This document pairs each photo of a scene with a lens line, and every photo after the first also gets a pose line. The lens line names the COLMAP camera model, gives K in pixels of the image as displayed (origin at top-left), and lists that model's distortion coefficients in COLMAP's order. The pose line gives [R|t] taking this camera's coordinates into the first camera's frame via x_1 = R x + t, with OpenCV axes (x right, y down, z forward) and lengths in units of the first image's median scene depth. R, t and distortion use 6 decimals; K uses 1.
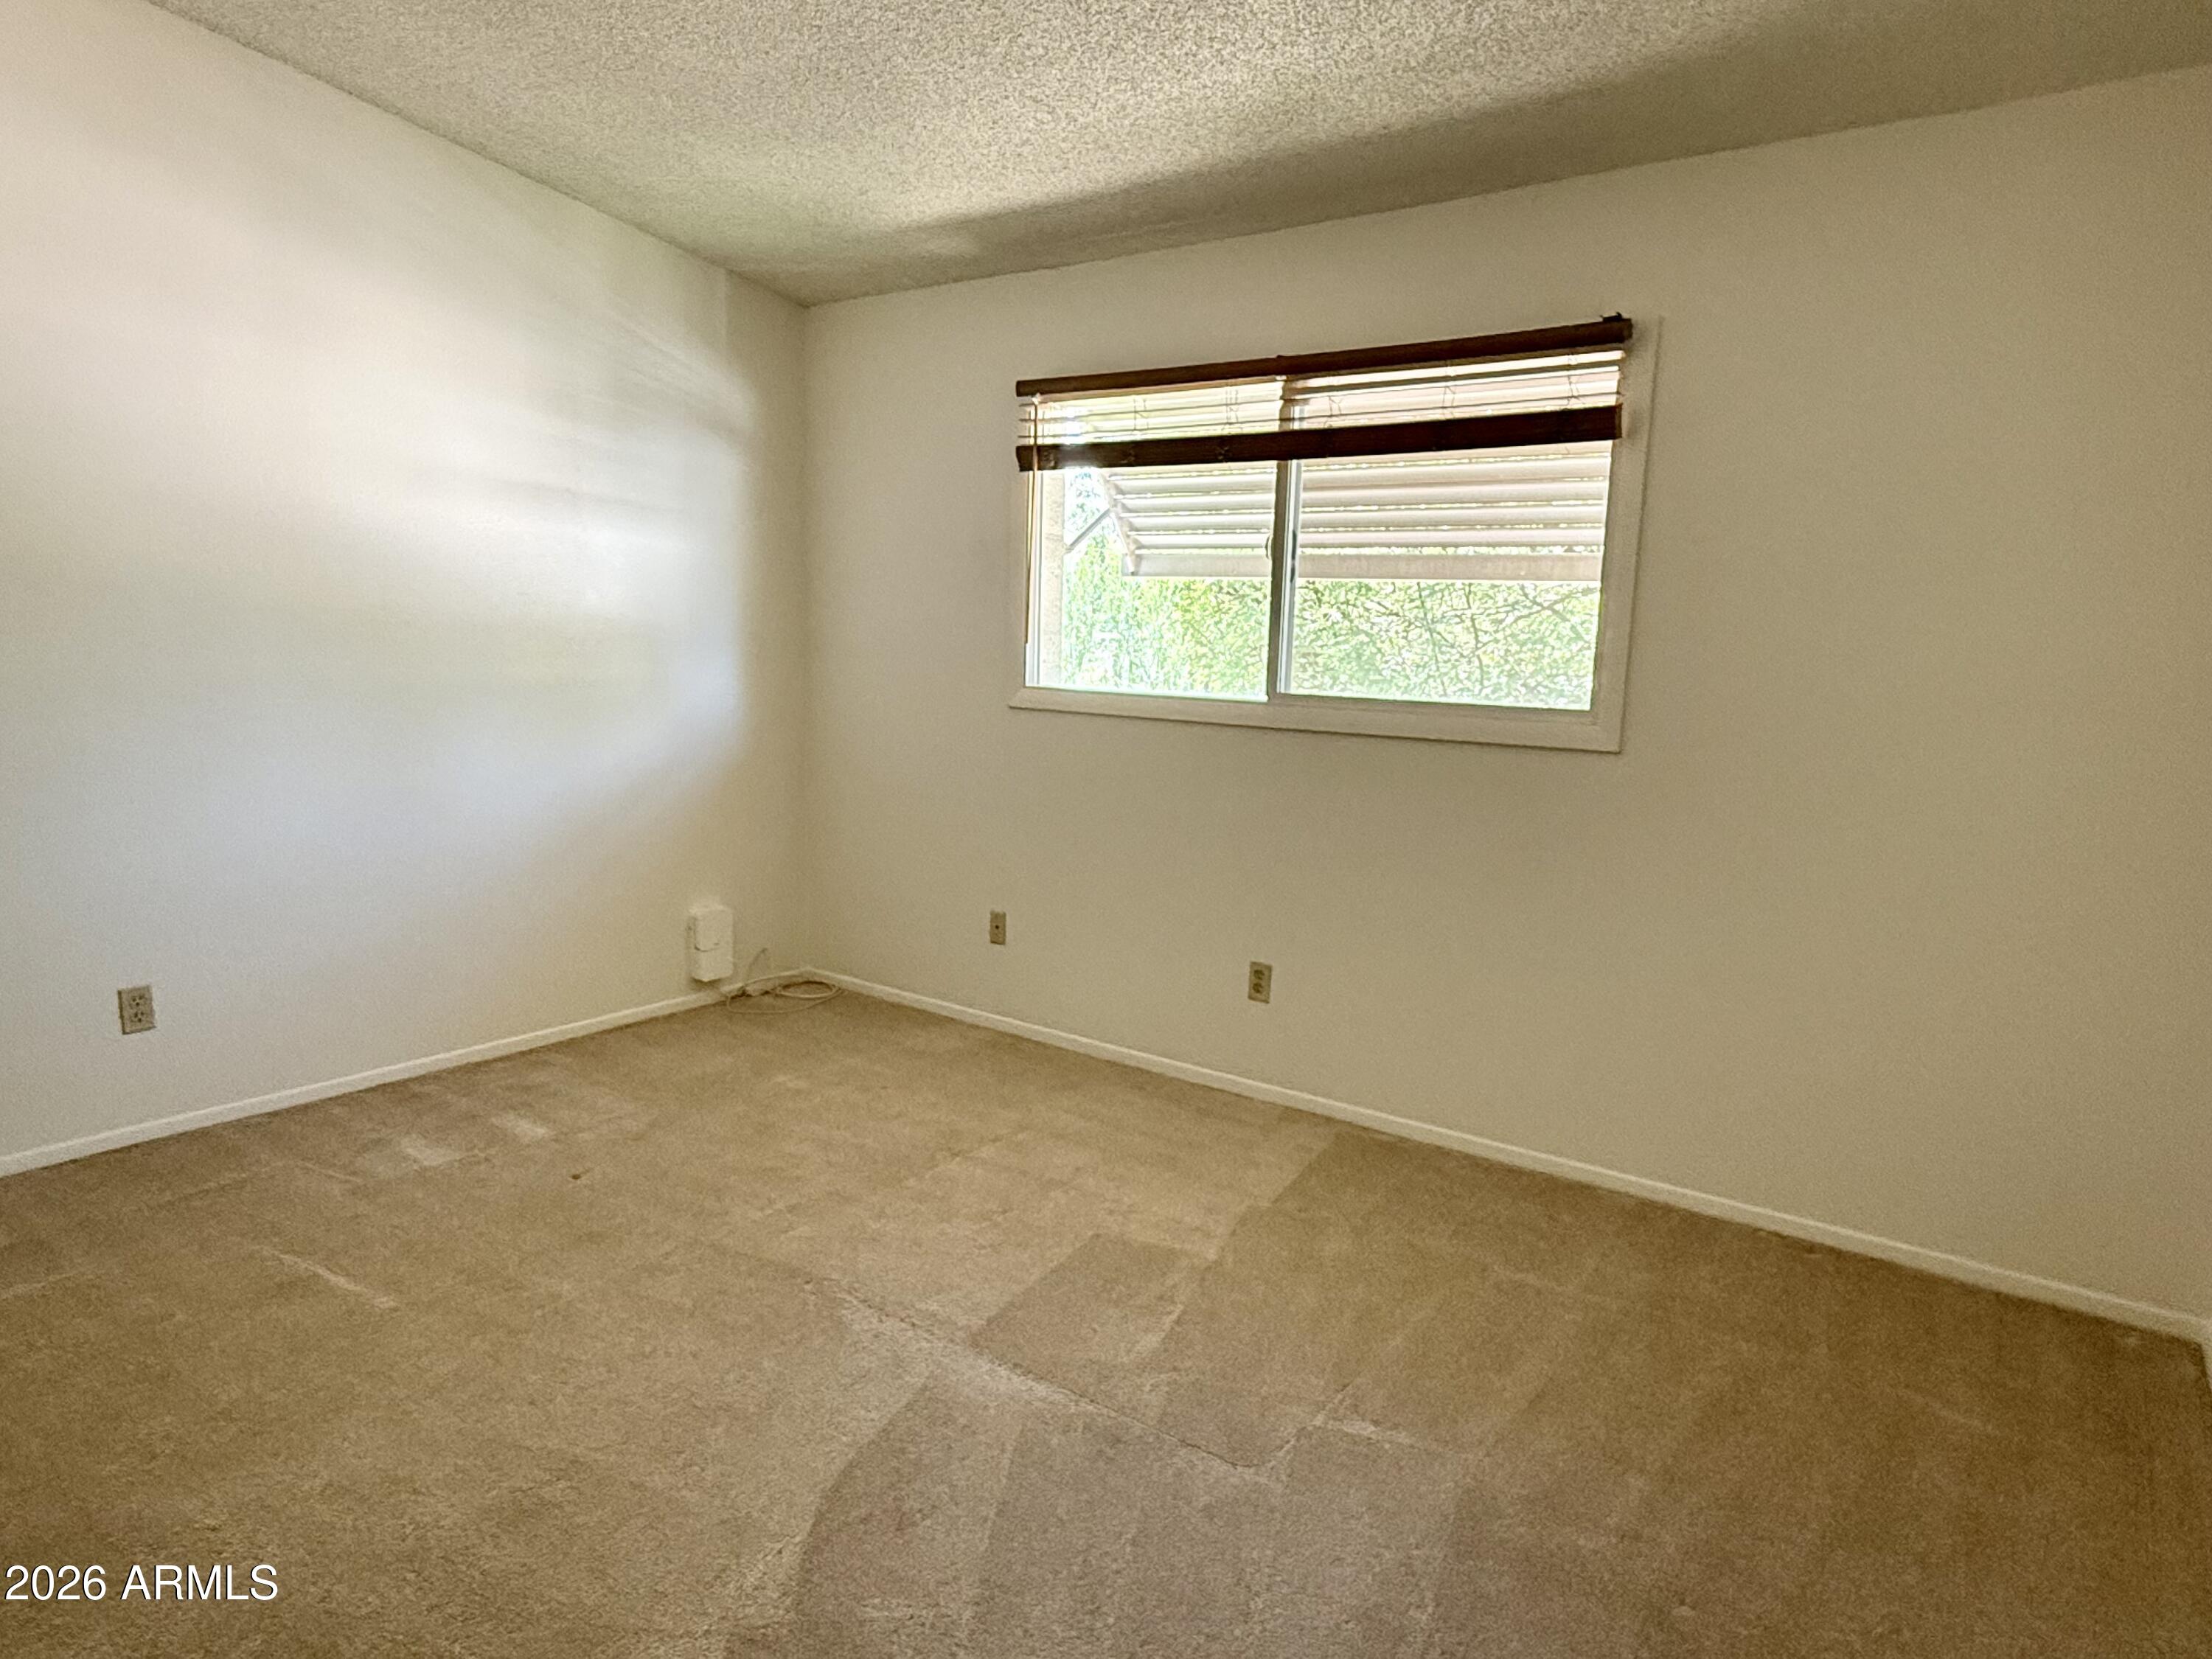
lens RADIAL K [[1367.4, 0, 1102.8], [0, 1367.4, 822.1], [0, 0, 1]] dist [-0.003866, -0.002316]
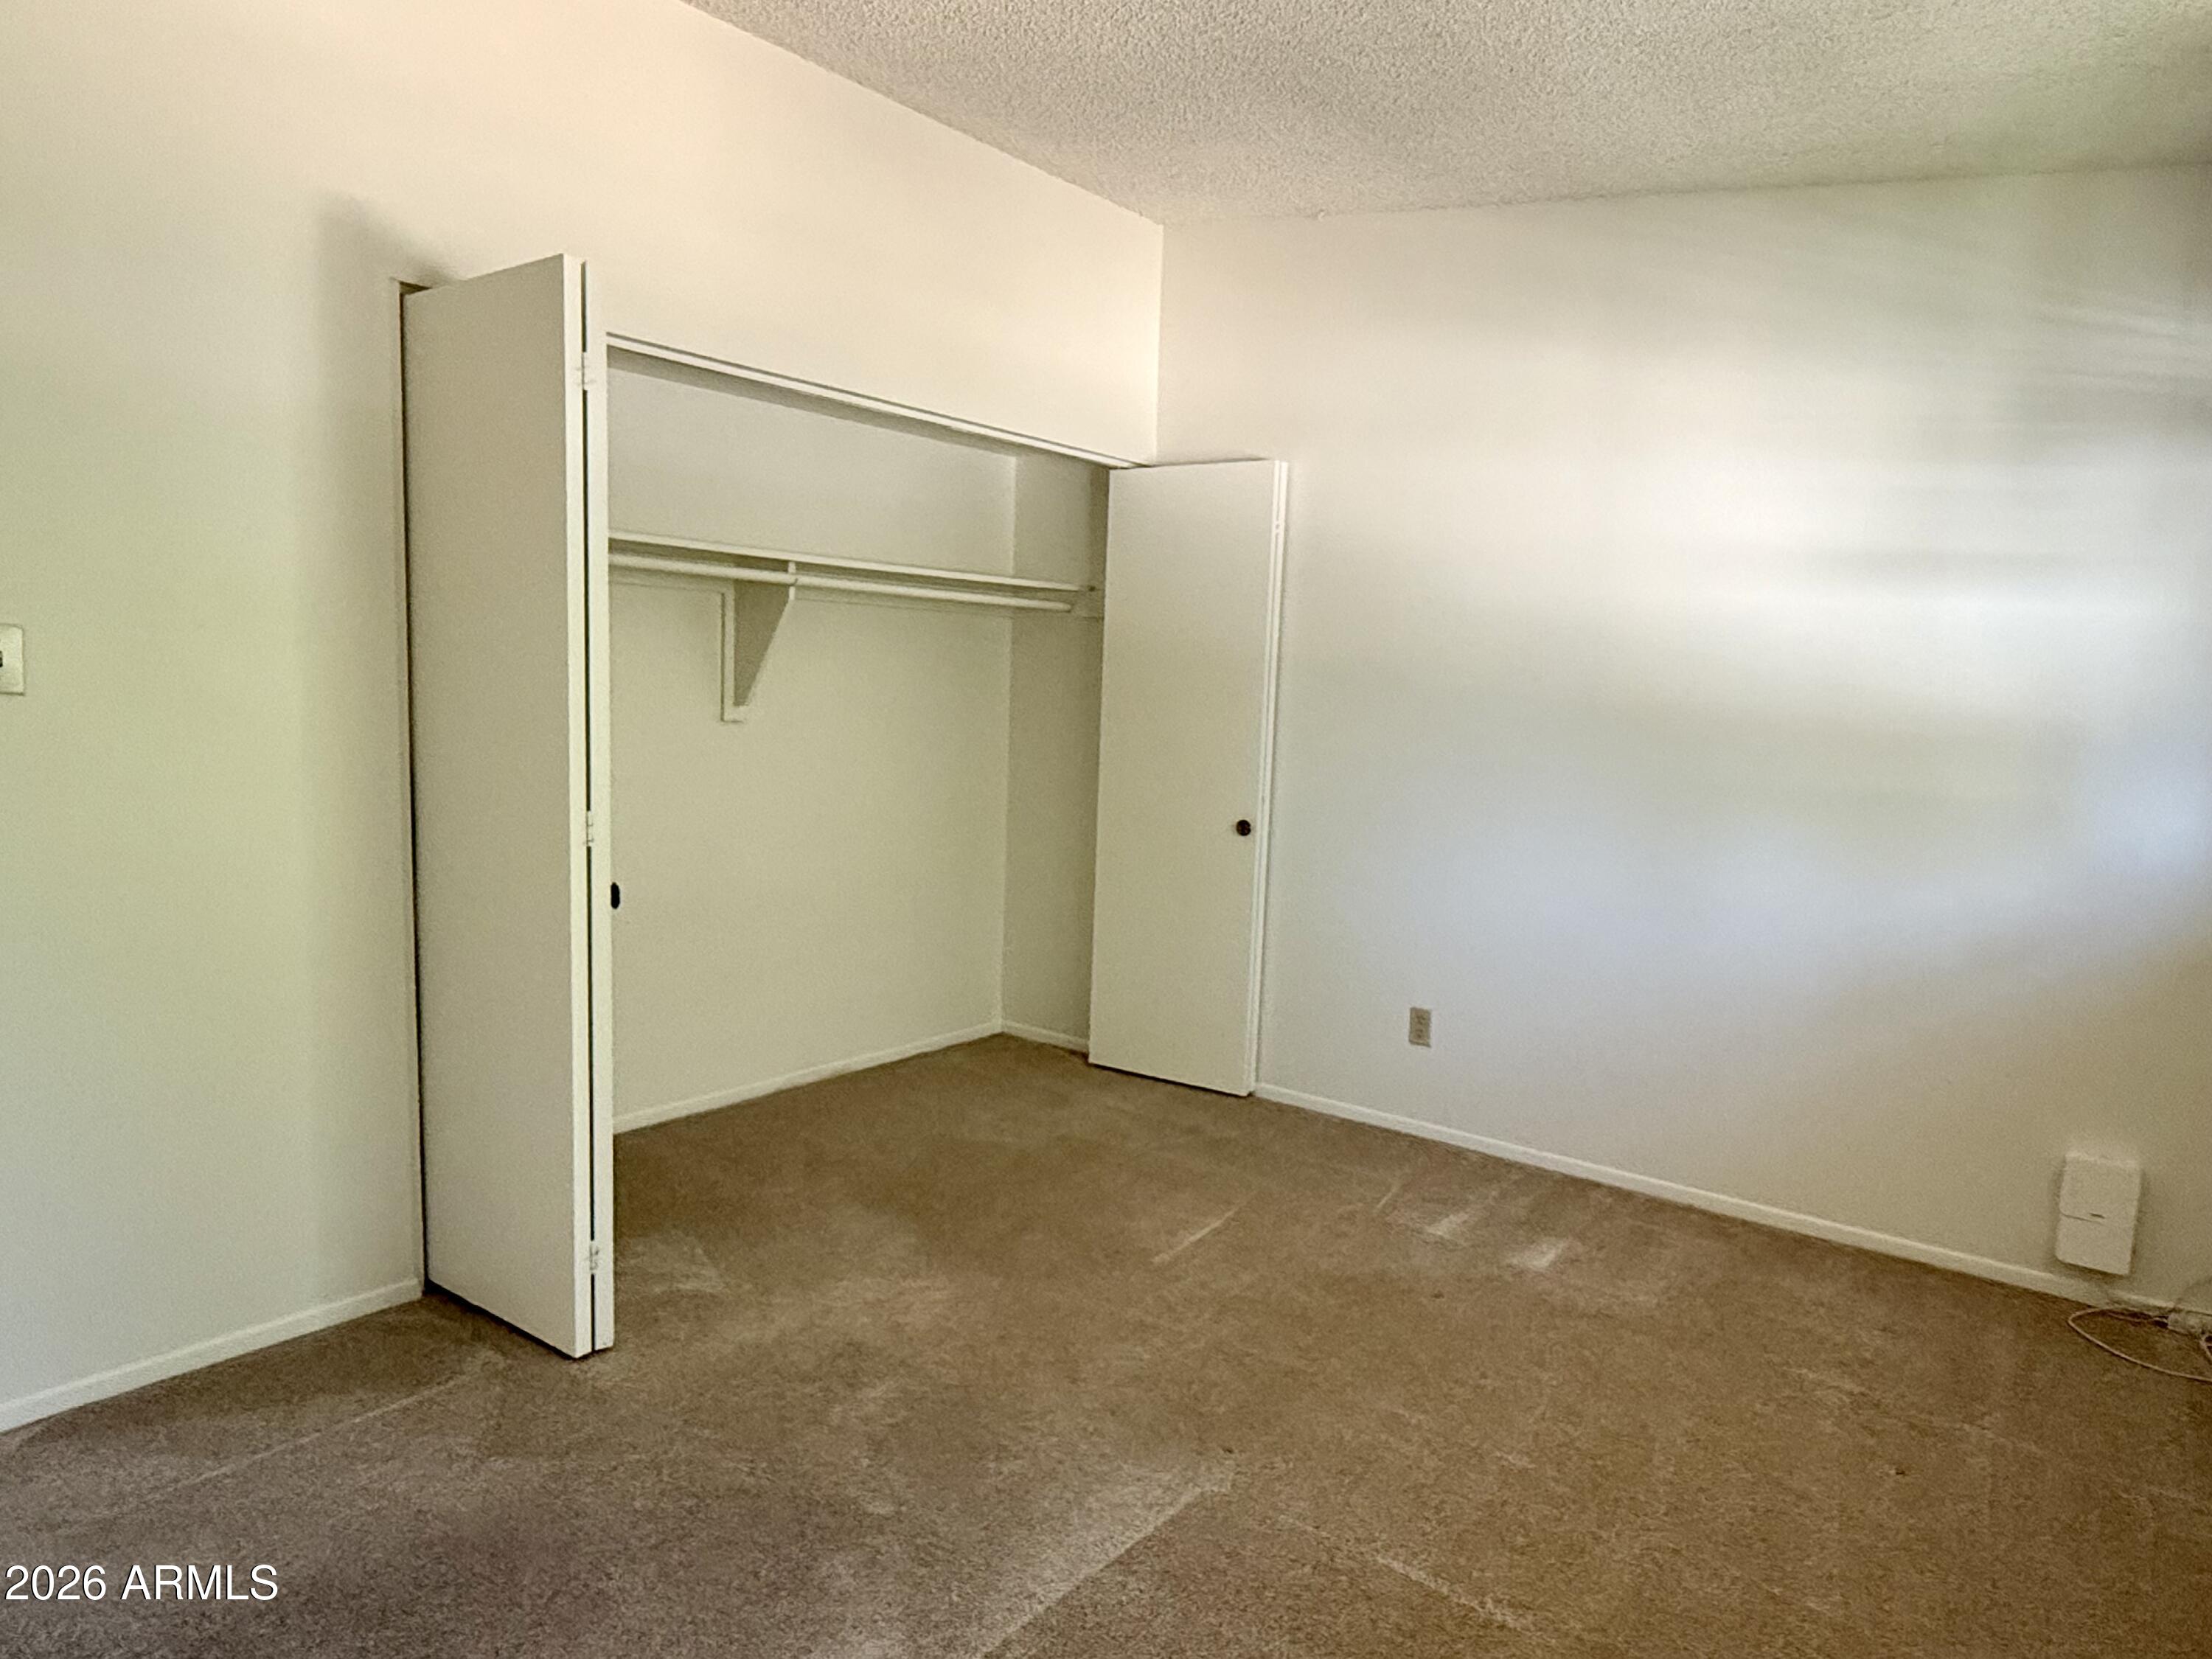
lens RADIAL K [[1367.4, 0, 1102.6], [0, 1367.4, 839.8], [0, 0, 1]] dist [-0.003866, -0.002316]
pose [[-0.054483, 0.081789, -0.995159, 0.432599], [-0.169552, 0.981408, 0.089942, -0.074970], [0.984014, 0.173632, -0.039603, 0.614912]]
